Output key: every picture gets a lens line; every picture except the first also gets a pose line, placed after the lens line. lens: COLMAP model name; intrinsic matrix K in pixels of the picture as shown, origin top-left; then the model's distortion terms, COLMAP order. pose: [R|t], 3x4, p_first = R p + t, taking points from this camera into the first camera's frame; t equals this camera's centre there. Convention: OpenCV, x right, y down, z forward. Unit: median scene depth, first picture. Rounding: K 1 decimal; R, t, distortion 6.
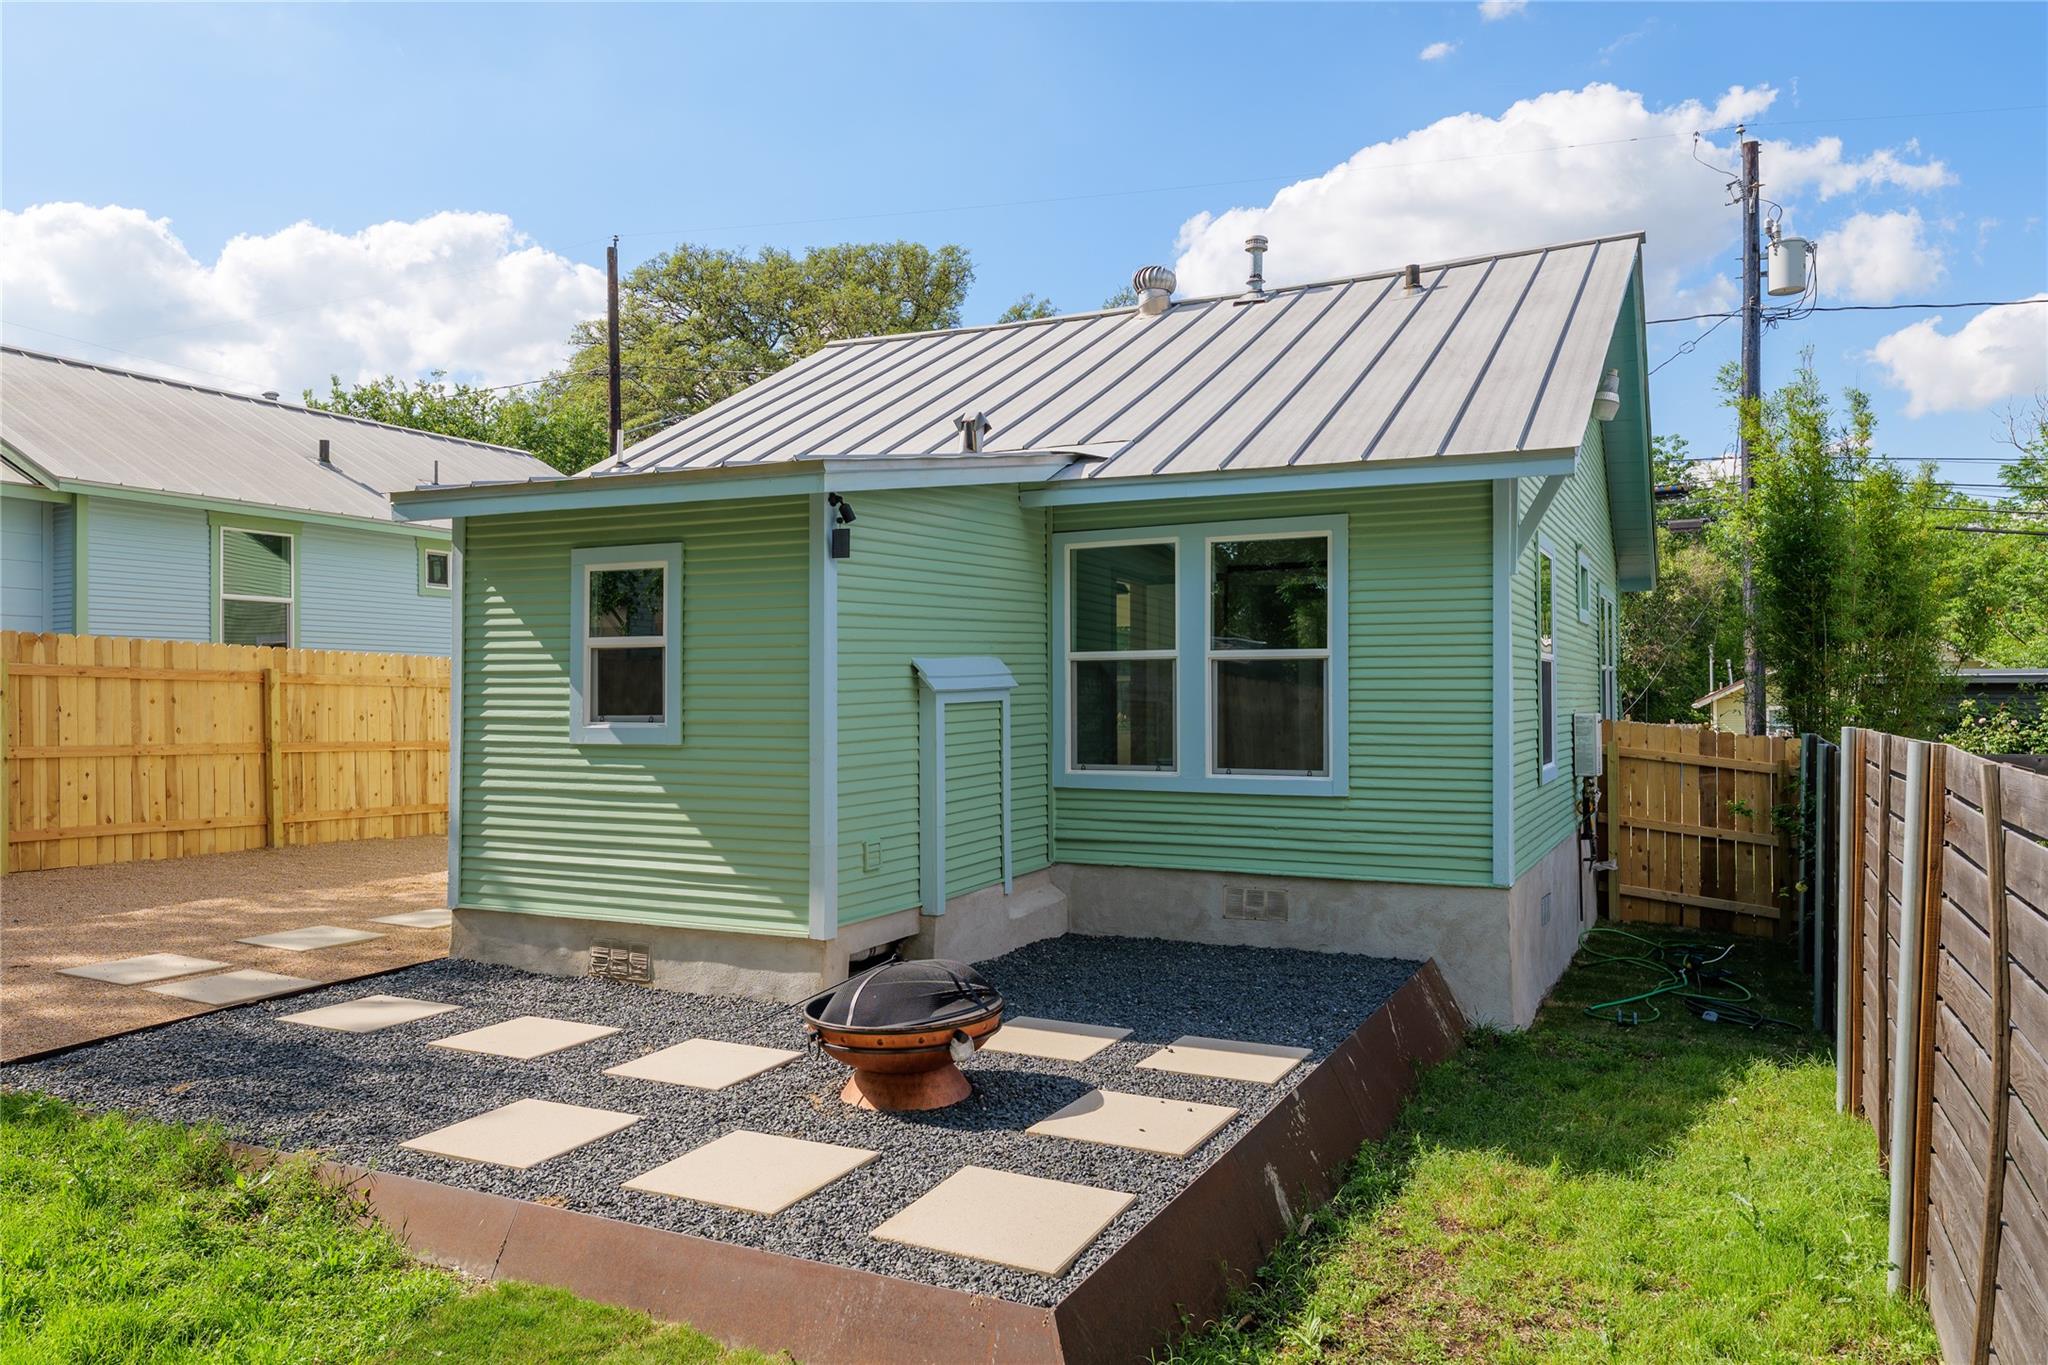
lens RADIAL K [[1425.9, 0, 1031.3], [0, 1425.9, 713.5], [0, 0, 1]] dist [0.002747, 0.000180]
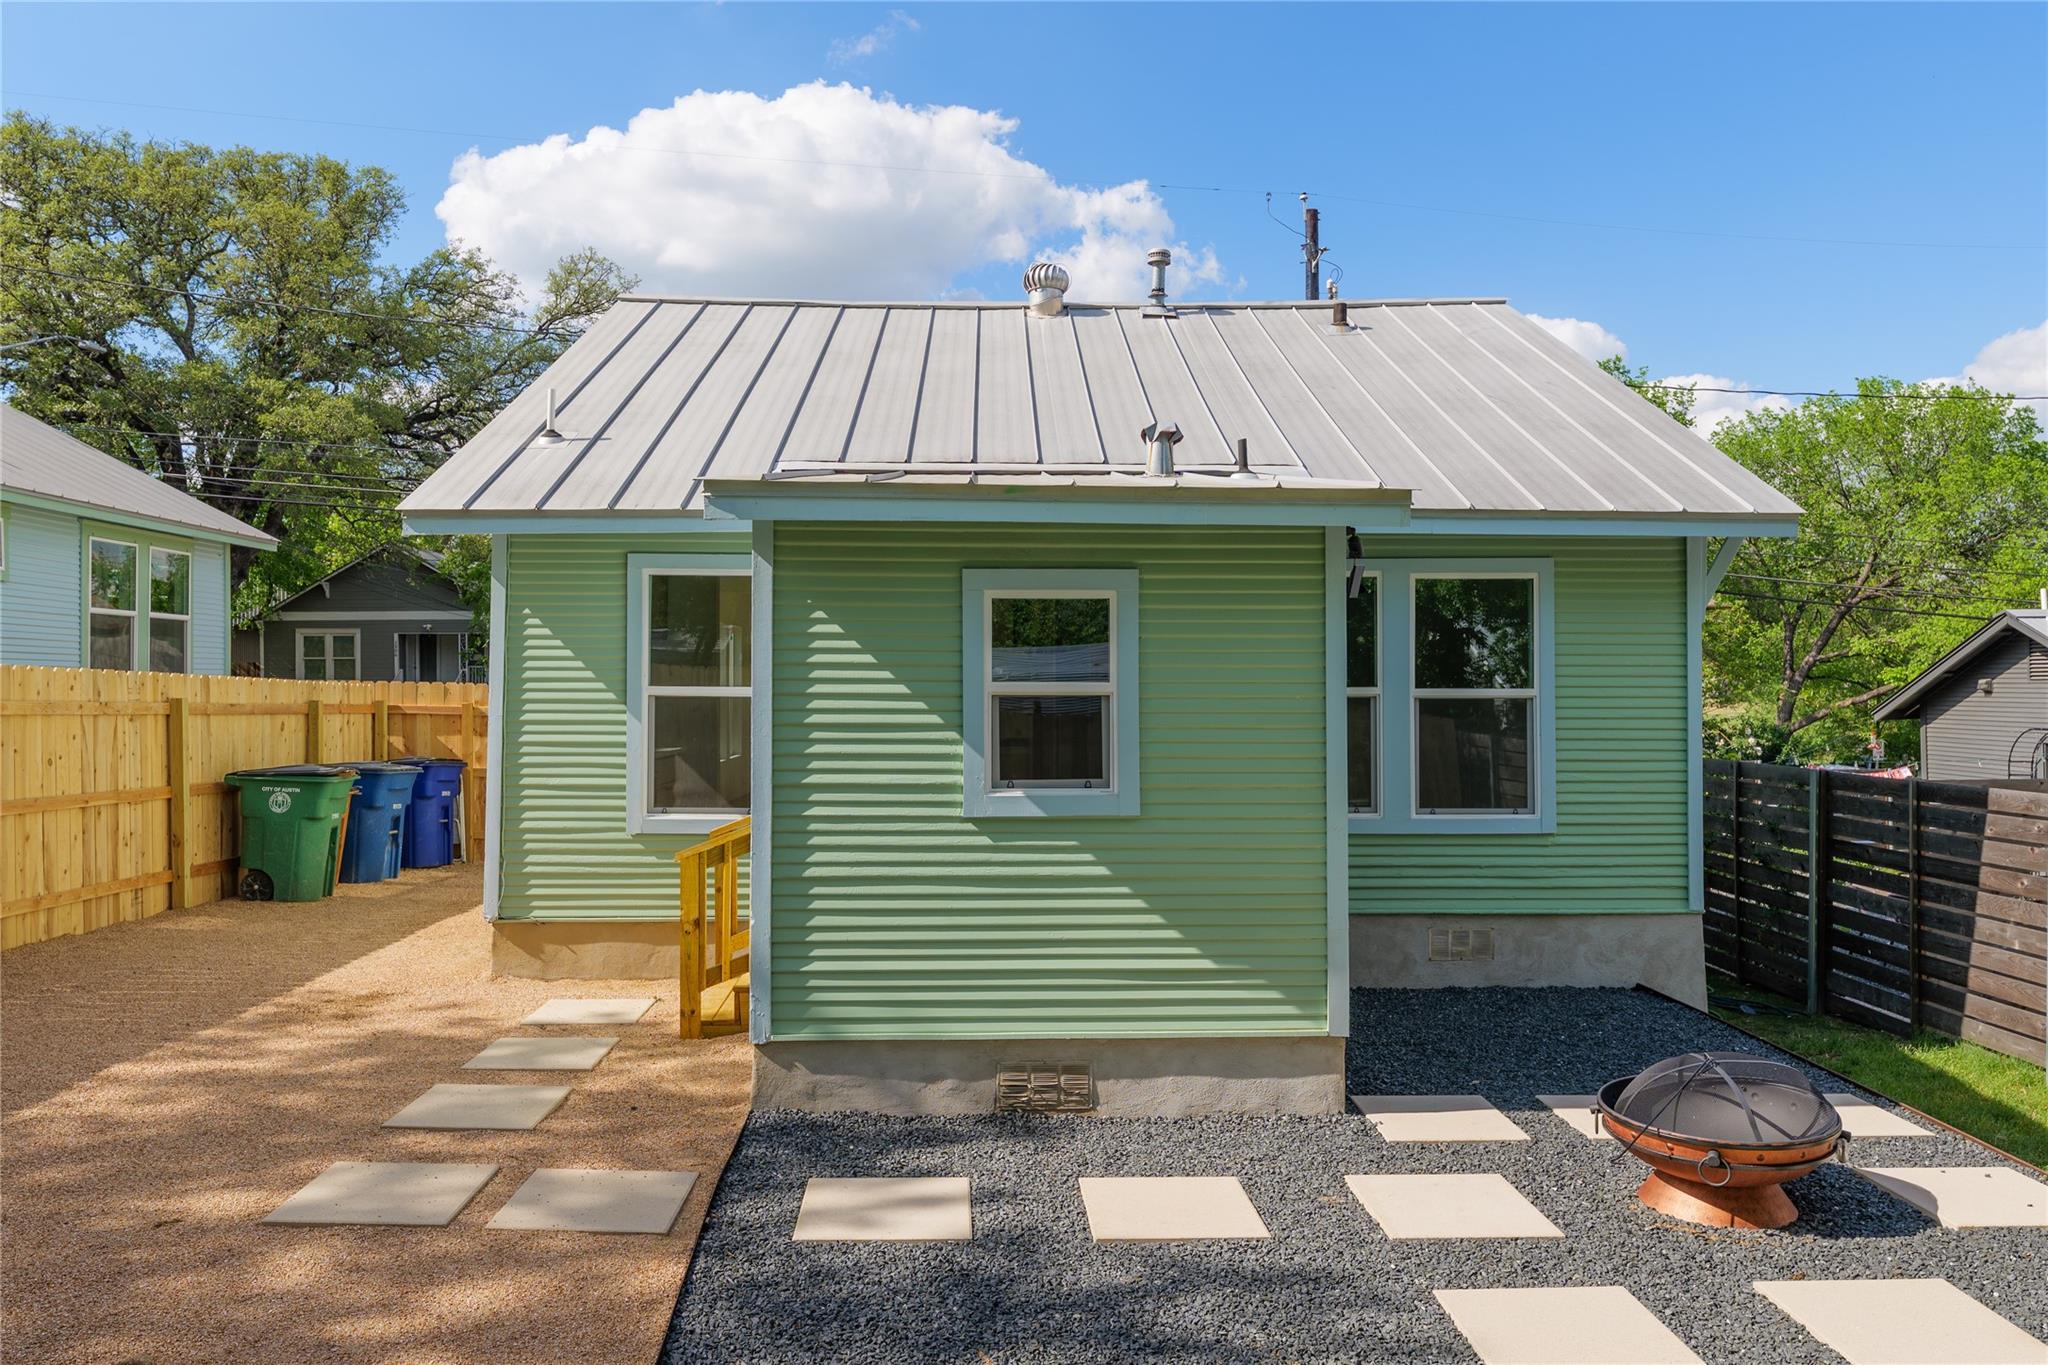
lens RADIAL K [[1459.8, 0, 1024.0], [0, 1459.8, 682.5], [0, 0, 1]] dist [0.002835, -0.001196]
pose [[0.883171, 0.002135, 0.469046, -0.632965], [0.004221, 0.999913, -0.012498, -0.040167], [-0.469032, 0.013018, 0.883085, 0.259049]]
